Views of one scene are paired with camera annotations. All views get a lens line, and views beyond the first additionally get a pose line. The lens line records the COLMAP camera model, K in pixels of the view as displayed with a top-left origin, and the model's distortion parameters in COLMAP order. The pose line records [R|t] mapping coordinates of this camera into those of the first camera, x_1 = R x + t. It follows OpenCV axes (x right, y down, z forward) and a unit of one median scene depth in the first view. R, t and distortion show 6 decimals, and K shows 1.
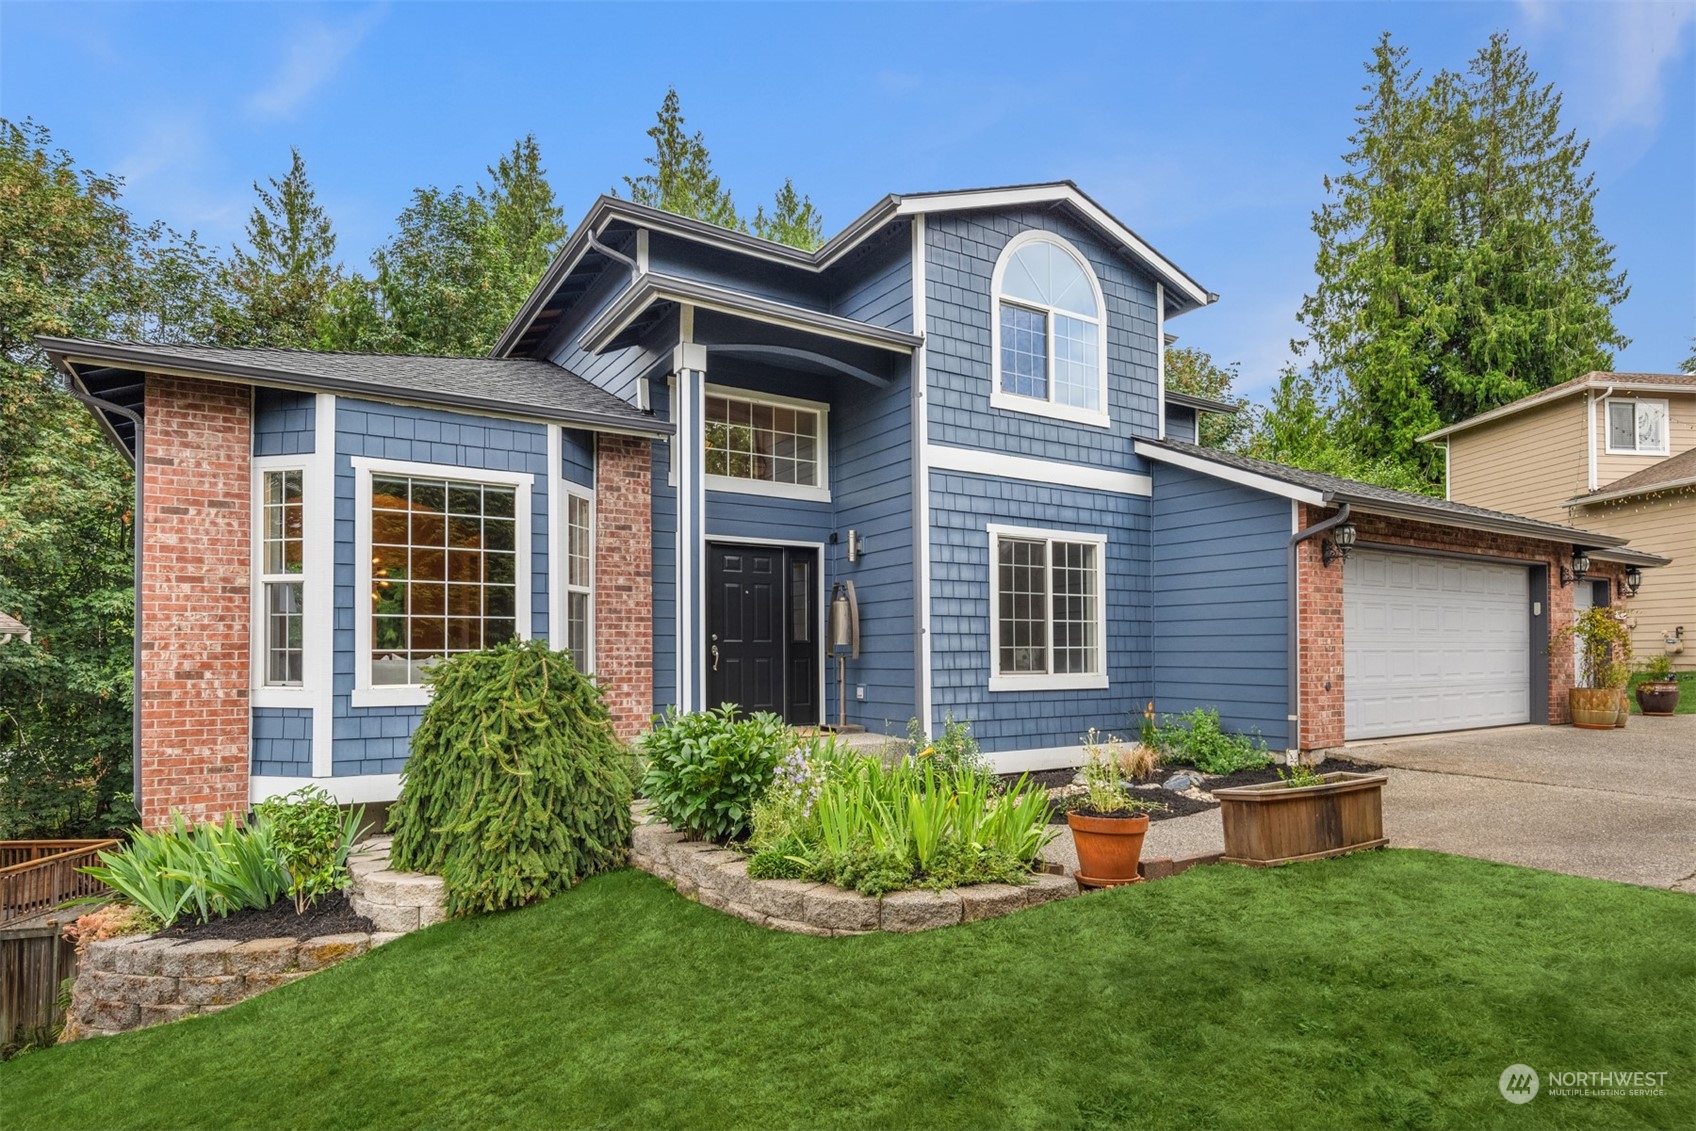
lens RADIAL K [[933.3, 0, 848.0], [0, 933.3, 565.5], [0, 0, 1]] dist [0.001343, 0.001727]
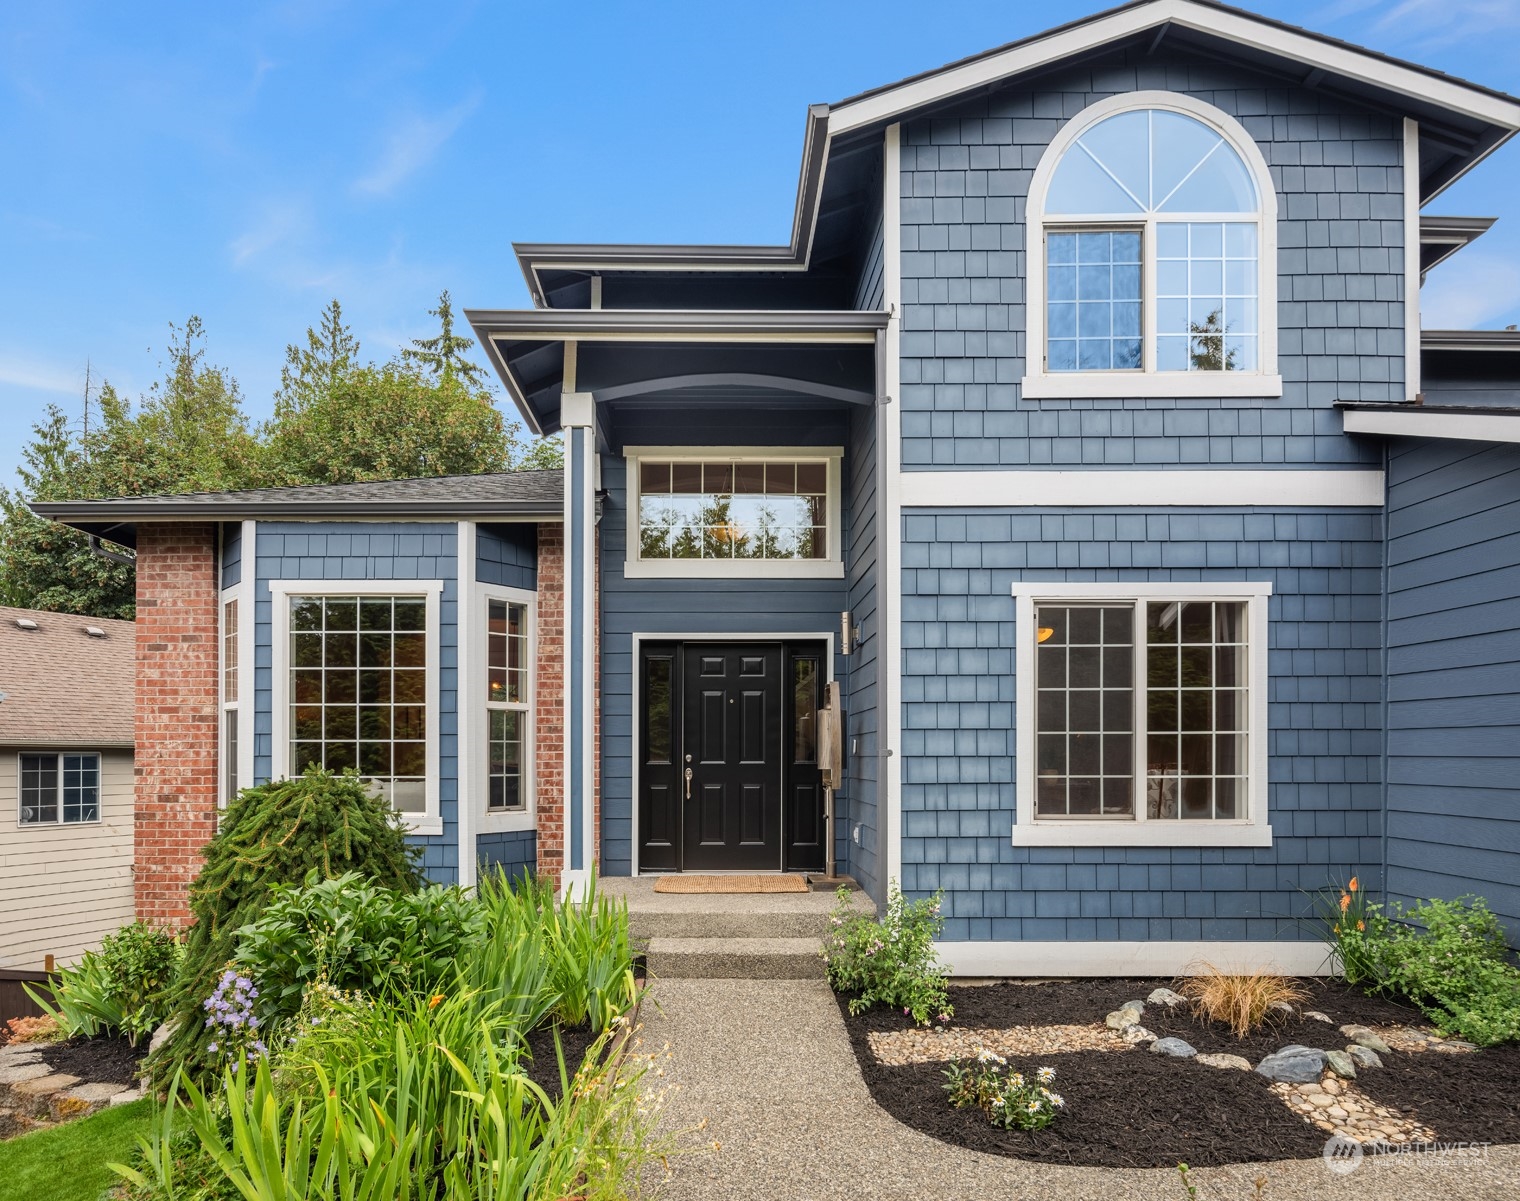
lens RADIAL K [[843.9, 0, 759.6], [0, 843.9, 710.5], [0, 0, 1]] dist [0.004087, -0.009094]
pose [[0.847376, -0.025508, -0.530380, 0.324017], [0.051759, 0.998057, 0.034694, 0.013800], [0.528465, -0.056851, 0.847050, 0.438574]]
